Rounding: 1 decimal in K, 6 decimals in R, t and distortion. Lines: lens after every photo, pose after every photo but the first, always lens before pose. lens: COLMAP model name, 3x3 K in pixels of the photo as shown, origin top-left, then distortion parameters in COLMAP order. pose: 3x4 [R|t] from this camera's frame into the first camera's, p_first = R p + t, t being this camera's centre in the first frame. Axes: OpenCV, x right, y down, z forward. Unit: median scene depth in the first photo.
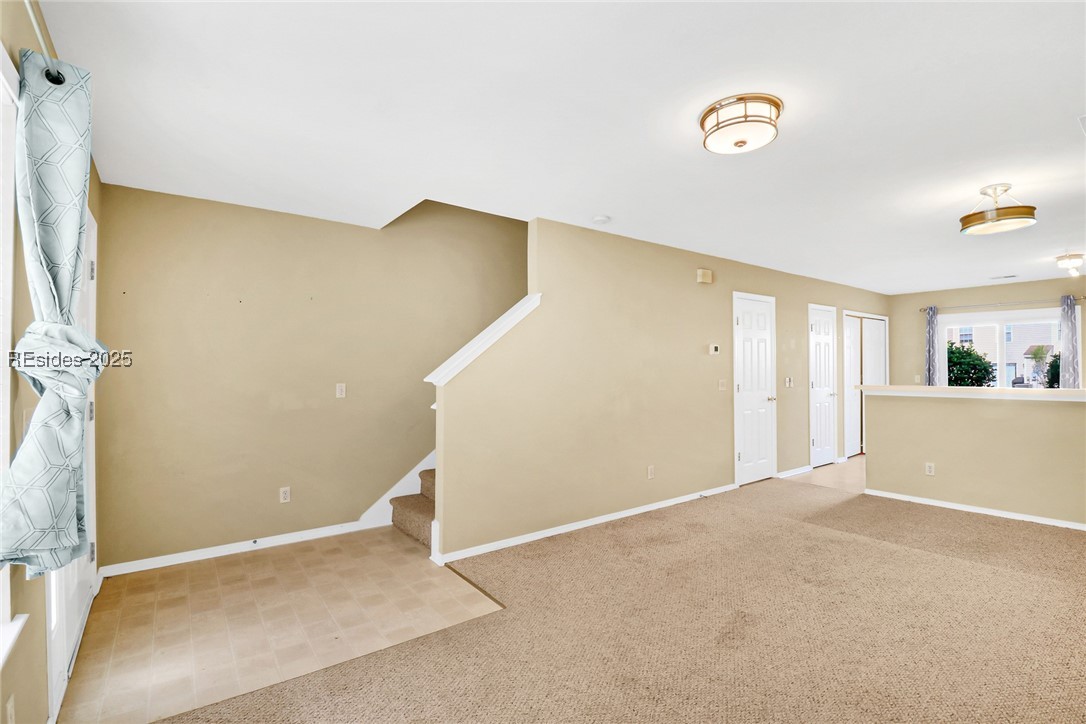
lens RADIAL K [[500.7, 0, 548.6], [0, 500.7, 367.1], [0, 0, 1]] dist [0.009933, -0.021391]
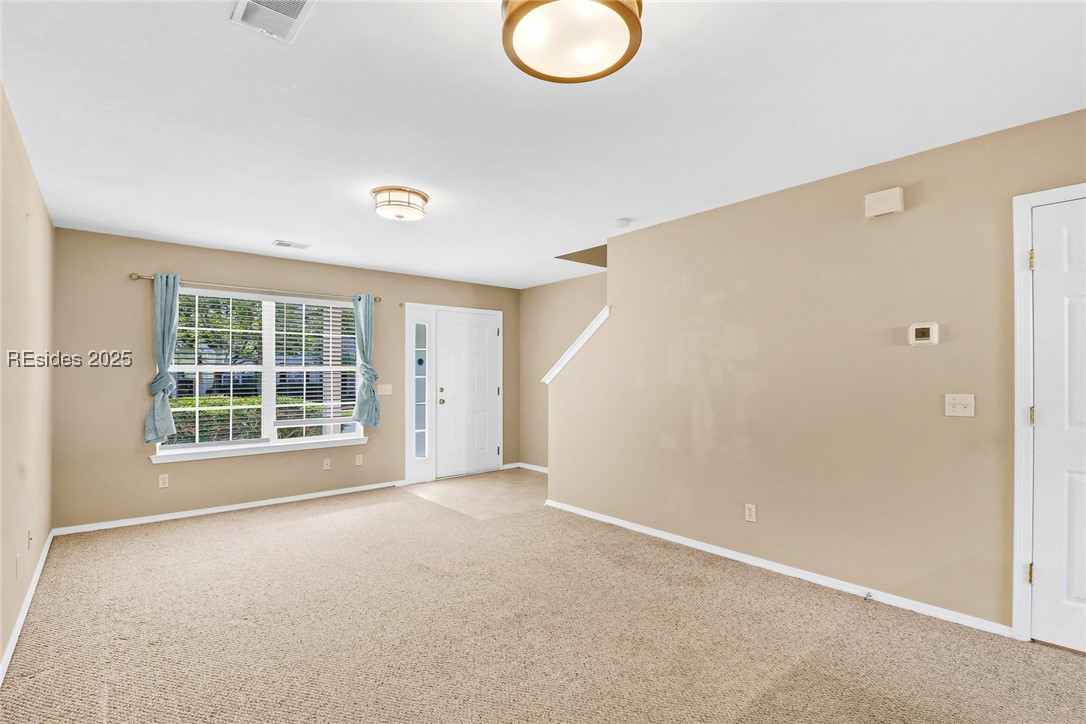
lens RADIAL K [[518.9, 0, 562.0], [0, 518.9, 371.9], [0, 0, 1]] dist [-0.018860, -0.000784]
pose [[0.077923, -0.001255, -0.996959, 1.197472], [0.004056, 0.999991, -0.000942, 0.002785], [0.996951, -0.003971, 0.077928, 0.845912]]
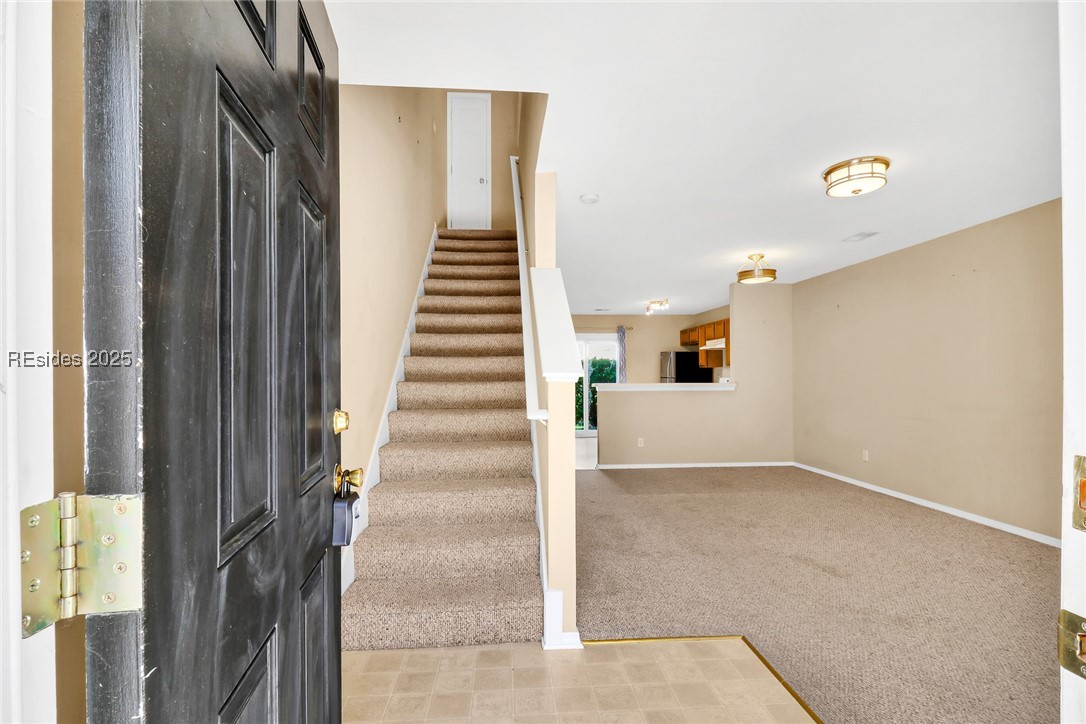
lens RADIAL K [[499.7, 0, 544.1], [0, 499.7, 377.8], [0, 0, 1]] dist [0.000656, -0.021470]
pose [[0.546962, -0.001129, 0.837157, -0.732638], [-0.001401, 0.999996, 0.002264, 0.028078], [-0.837156, -0.002412, 0.546958, 0.612163]]
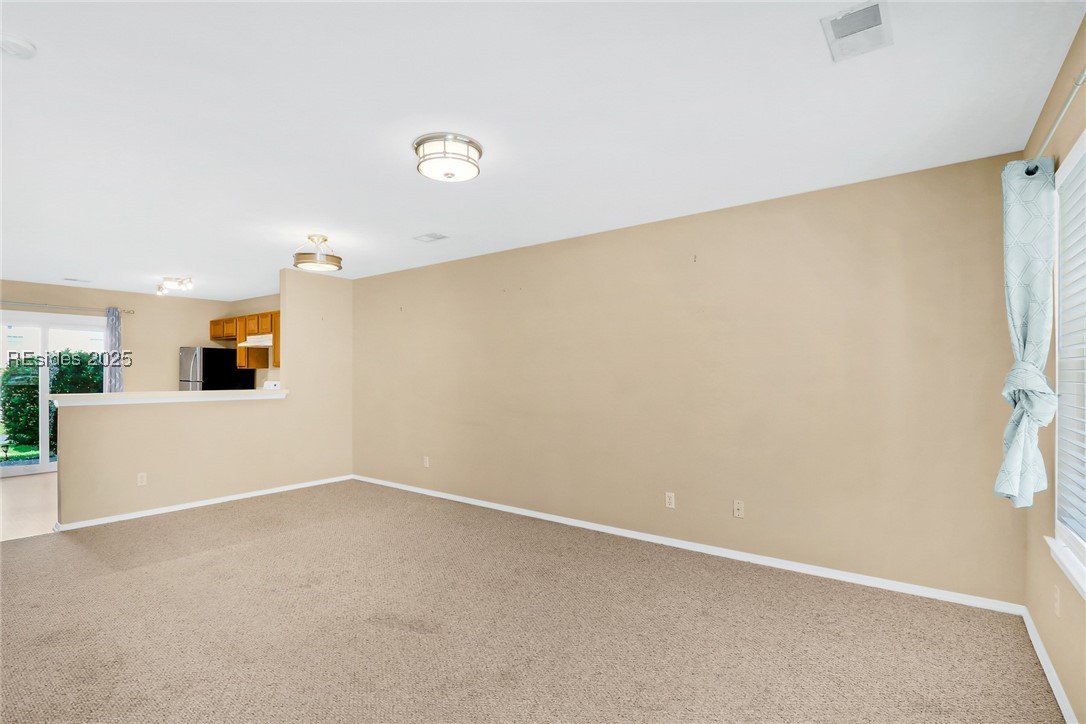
lens RADIAL K [[500.7, 0, 548.6], [0, 500.7, 367.1], [0, 0, 1]] dist [0.009933, -0.021391]
pose [[-0.277348, 0.017165, 0.960616, -0.487712], [-0.002421, 0.999825, -0.018565, 0.008439], [-0.960767, -0.007475, -0.277257, 0.687934]]
